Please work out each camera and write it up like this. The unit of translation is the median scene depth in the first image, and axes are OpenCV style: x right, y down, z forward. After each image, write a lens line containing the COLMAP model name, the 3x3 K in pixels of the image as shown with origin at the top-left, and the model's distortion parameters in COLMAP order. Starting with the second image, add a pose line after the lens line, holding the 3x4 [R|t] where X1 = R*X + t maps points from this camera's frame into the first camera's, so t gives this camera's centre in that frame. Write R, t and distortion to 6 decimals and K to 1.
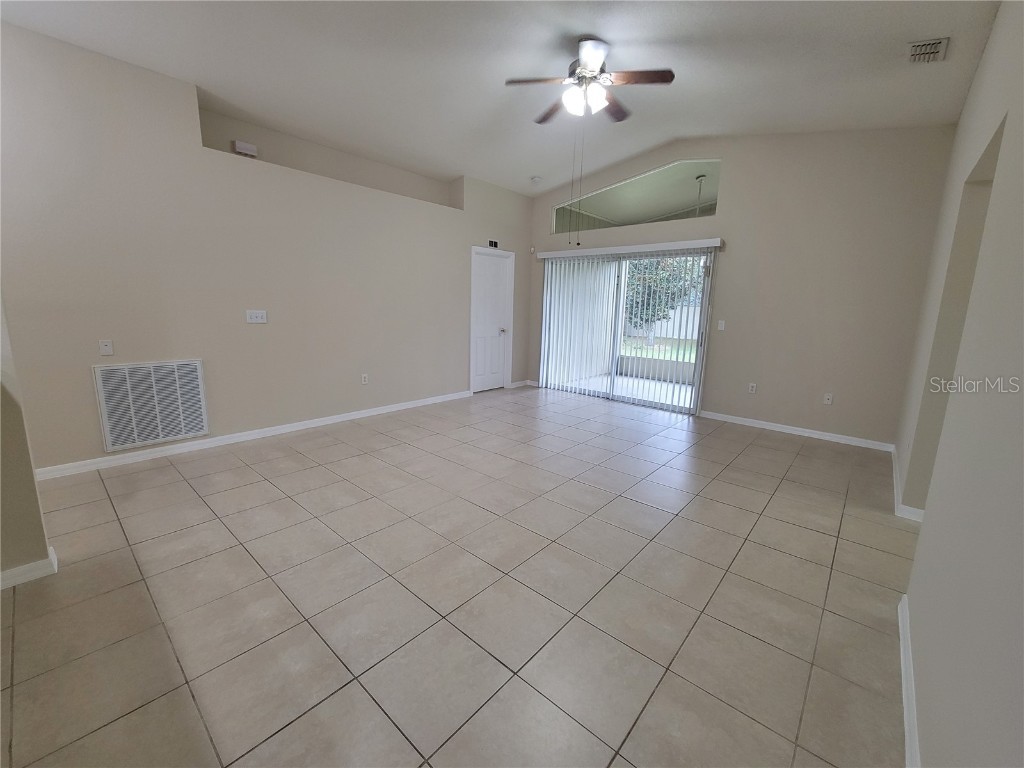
lens RADIAL K [[418.0, 0, 508.4], [0, 418.0, 382.4], [0, 0, 1]] dist [0.002006, -0.004541]
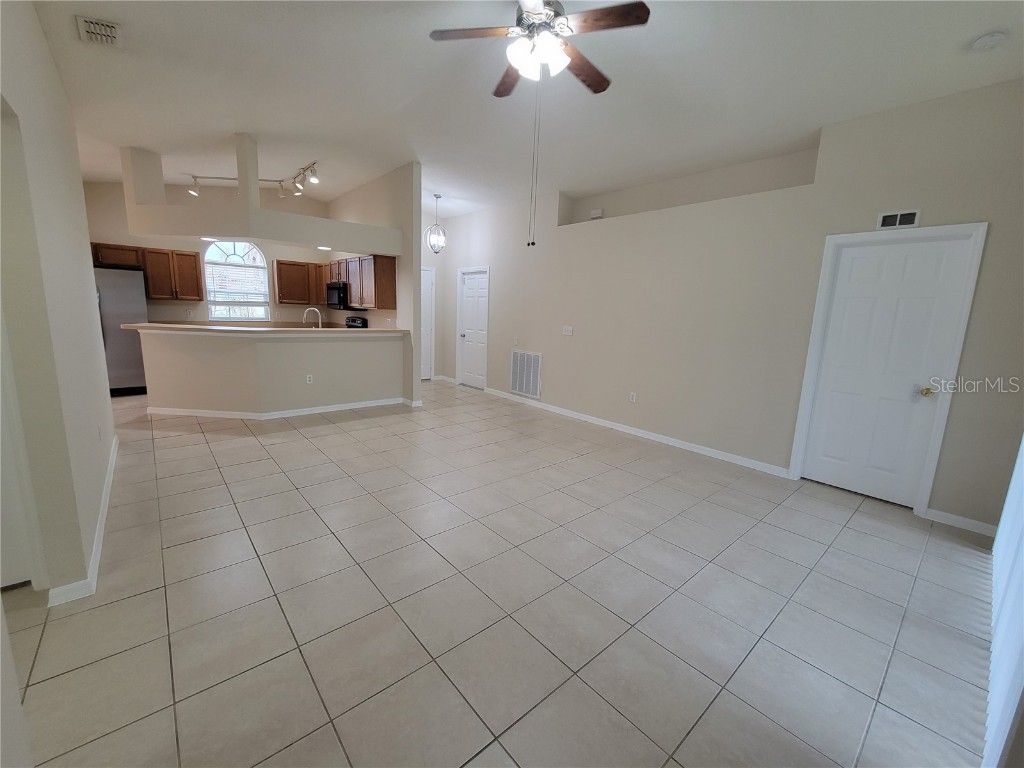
lens RADIAL K [[418.0, 0, 508.4], [0, 418.0, 382.4], [0, 0, 1]] dist [0.002006, -0.004541]
pose [[-0.136088, 0.139022, -0.980894, 0.635354], [-0.223521, 0.960267, 0.167110, -0.132567], [0.965152, 0.241992, -0.099606, 0.720669]]
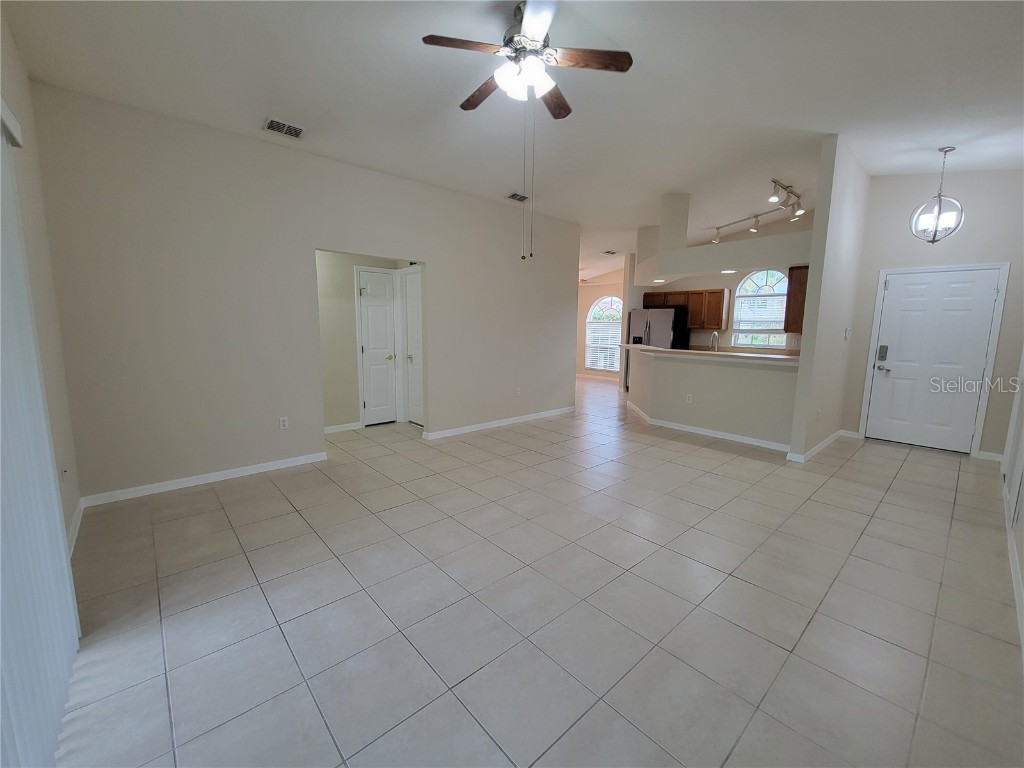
lens RADIAL K [[418.0, 0, 508.4], [0, 418.0, 382.4], [0, 0, 1]] dist [0.002006, -0.004541]
pose [[-0.991296, -0.057437, 0.118463, 0.053906], [-0.017021, 0.948175, 0.317293, -0.232372], [-0.130548, 0.312515, -0.940899, 1.199096]]
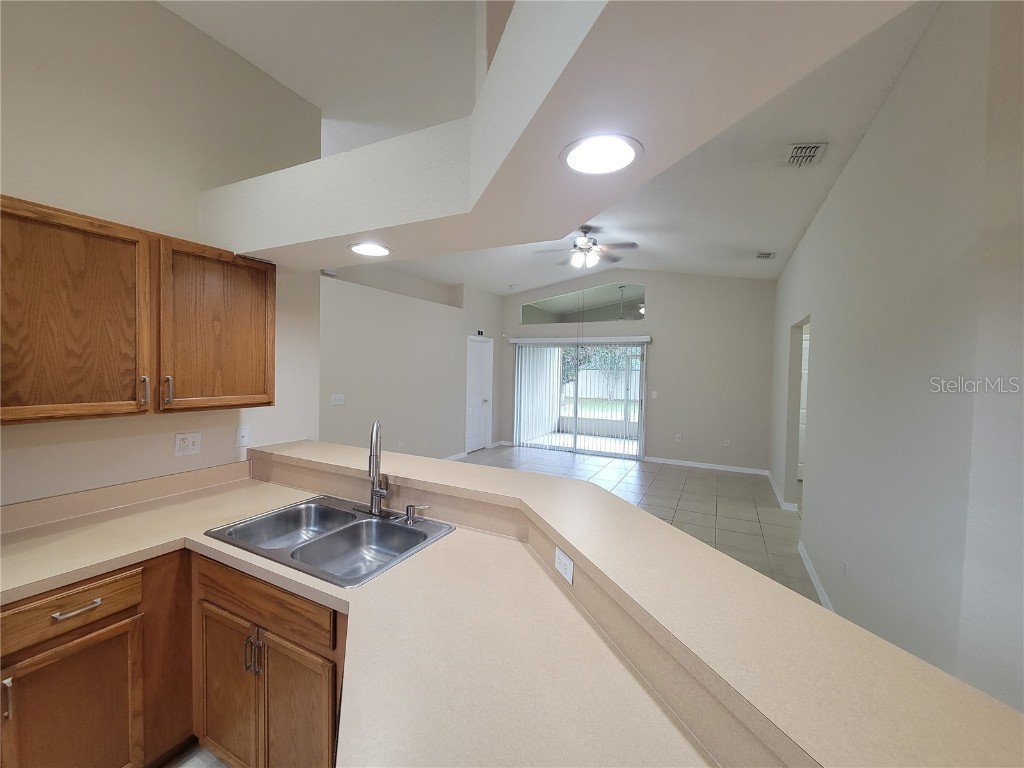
lens RADIAL K [[418.0, 0, 508.4], [0, 418.0, 382.4], [0, 0, 1]] dist [0.002006, -0.004541]
pose [[0.969013, -0.015751, 0.246509, -0.302045], [0.050163, 0.989718, -0.133948, -0.011926], [-0.241864, 0.142163, 0.959839, -0.235942]]
